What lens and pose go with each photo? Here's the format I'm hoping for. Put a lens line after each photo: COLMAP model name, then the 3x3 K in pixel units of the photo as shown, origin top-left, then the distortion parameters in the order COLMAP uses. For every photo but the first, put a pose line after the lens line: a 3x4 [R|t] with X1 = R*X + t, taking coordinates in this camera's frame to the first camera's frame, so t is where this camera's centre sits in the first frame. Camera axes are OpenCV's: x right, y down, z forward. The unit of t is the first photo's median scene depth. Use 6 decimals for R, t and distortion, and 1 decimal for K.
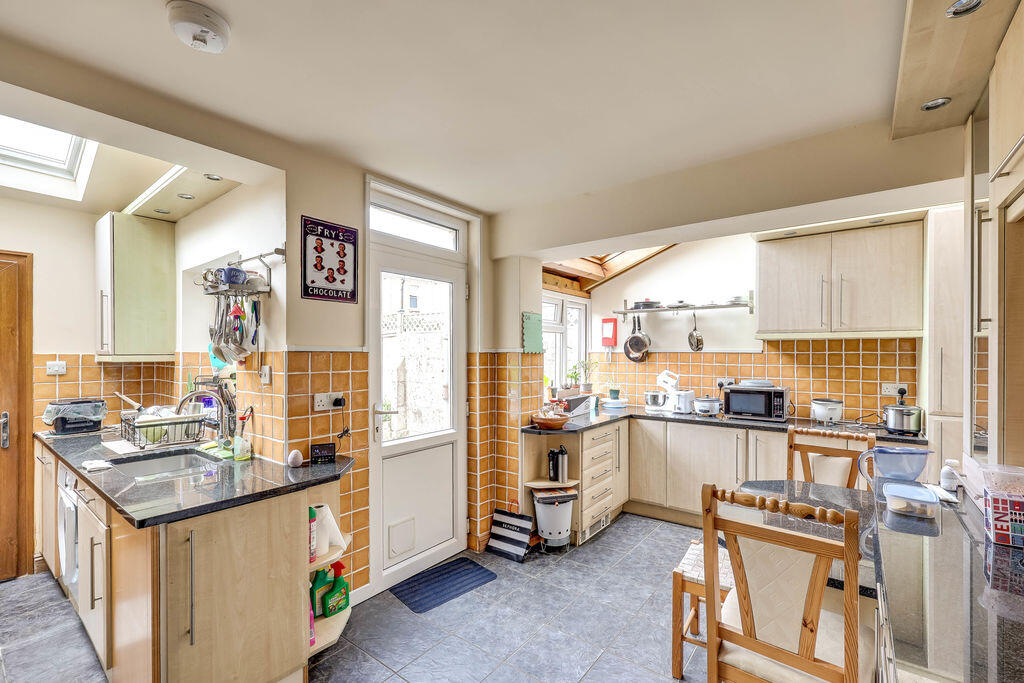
lens RADIAL K [[436.2, 0, 515.2], [0, 436.2, 351.1], [0, 0, 1]] dist [0.001755, 0.000127]
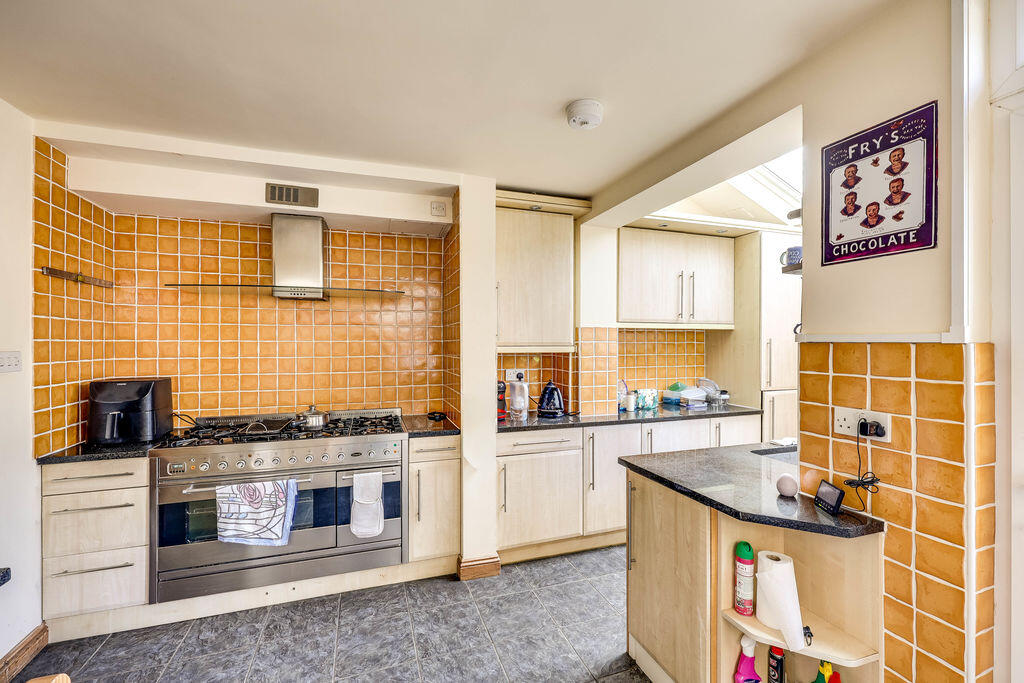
lens RADIAL K [[436.2, 0, 514.9], [0, 436.2, 342.3], [0, 0, 1]] dist [0.001755, 0.000127]
pose [[-0.539210, -0.008951, -0.842124, 0.346532], [-0.004140, 0.999960, -0.007978, 0.007846], [0.842161, -0.000816, -0.539225, 0.916977]]
